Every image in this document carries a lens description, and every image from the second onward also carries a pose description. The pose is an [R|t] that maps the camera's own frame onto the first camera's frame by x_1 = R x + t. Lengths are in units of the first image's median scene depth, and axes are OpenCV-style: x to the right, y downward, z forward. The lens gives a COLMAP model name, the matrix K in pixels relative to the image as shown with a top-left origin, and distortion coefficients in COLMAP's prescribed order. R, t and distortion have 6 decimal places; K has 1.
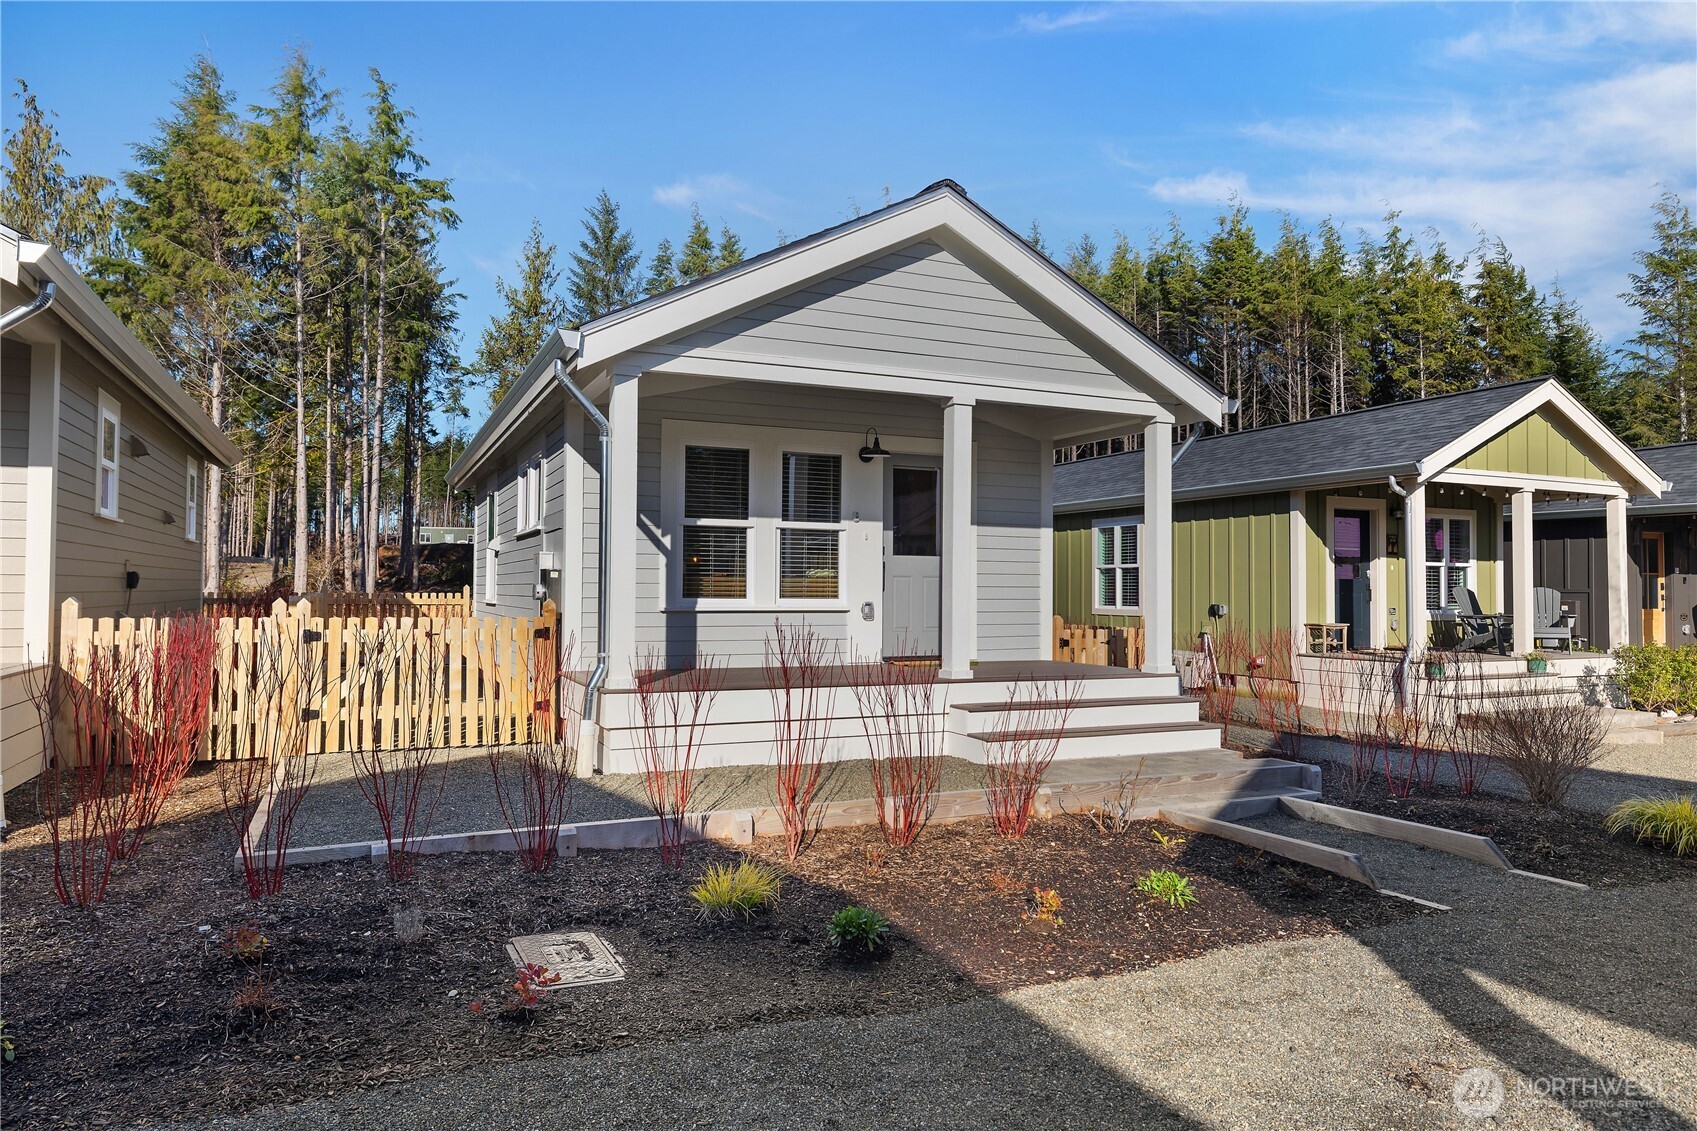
lens RADIAL K [[1066.3, 0, 848.5], [0, 1066.3, 565.5], [0, 0, 1]] dist [-0.006018, -0.001042]
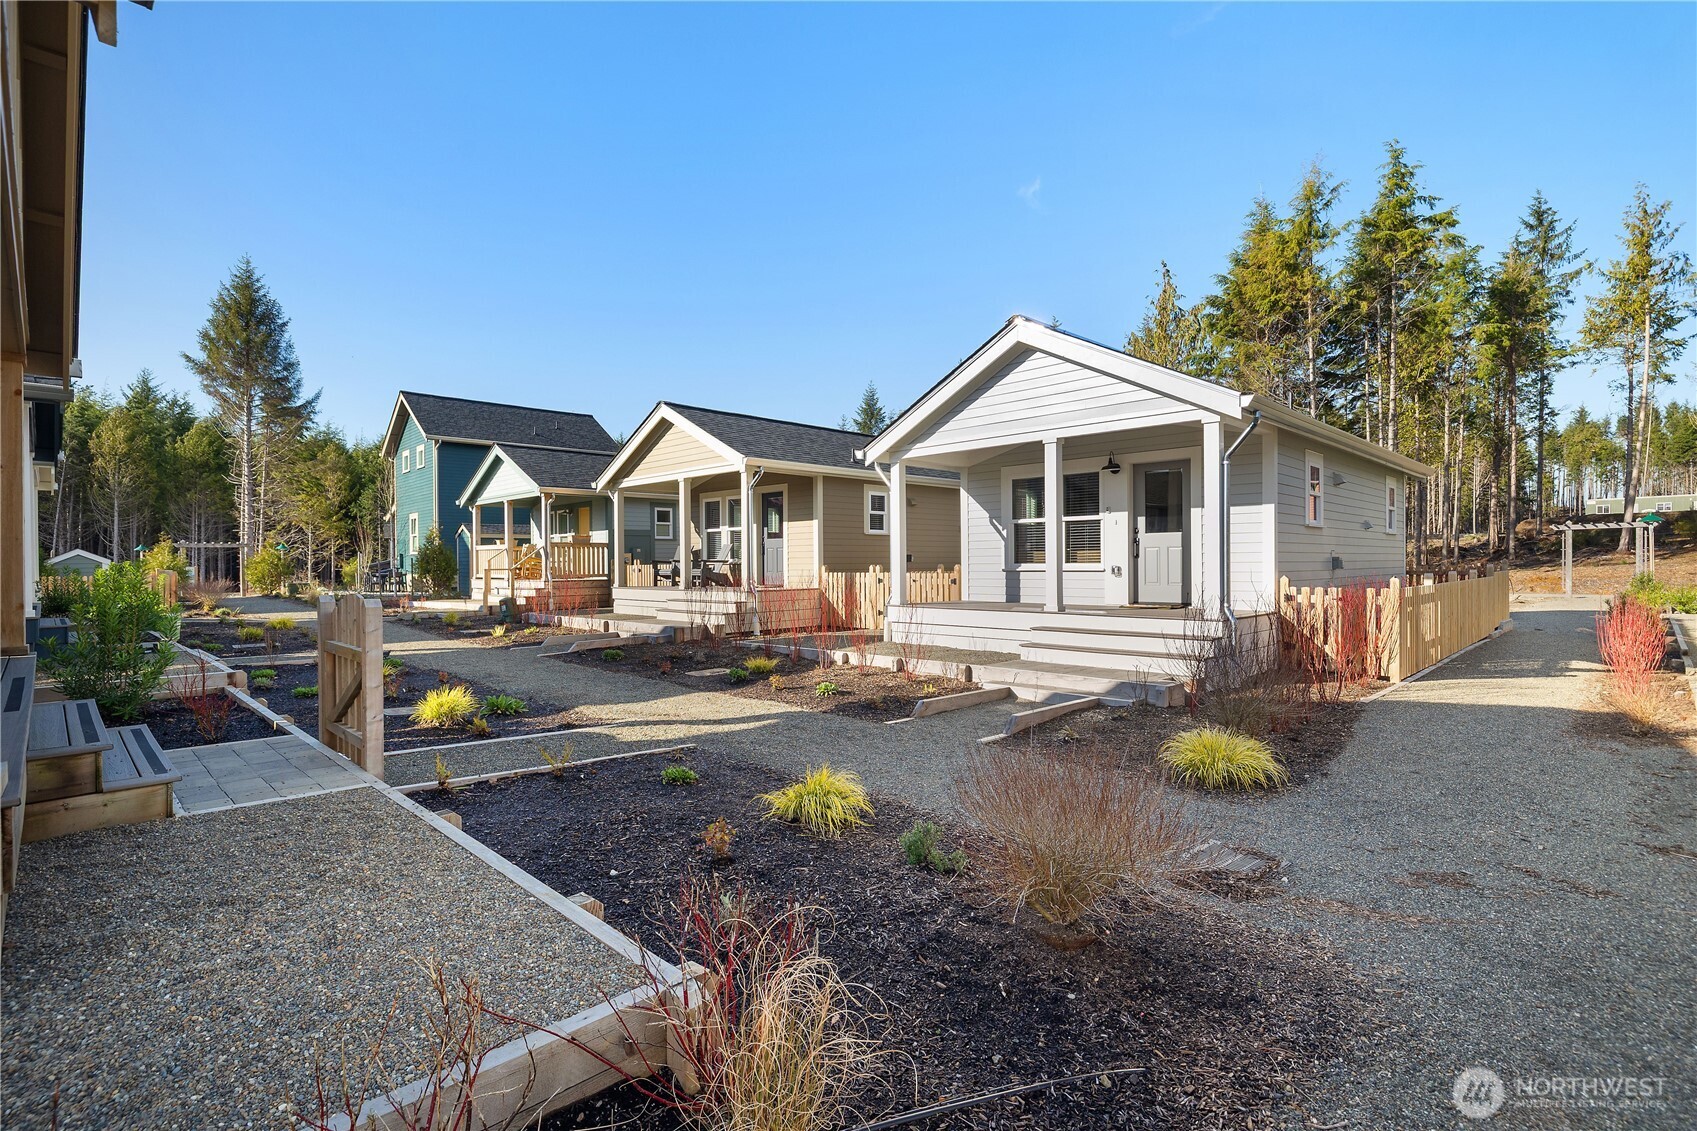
lens RADIAL K [[825.6, 0, 851.2], [0, 825.6, 560.3], [0, 0, 1]] dist [-0.003297, 0.001523]
pose [[0.356689, -0.013163, -0.934130, 1.001826], [0.032050, 0.999485, -0.001846, 0.017465], [0.933673, -0.029280, 0.356927, 0.225178]]
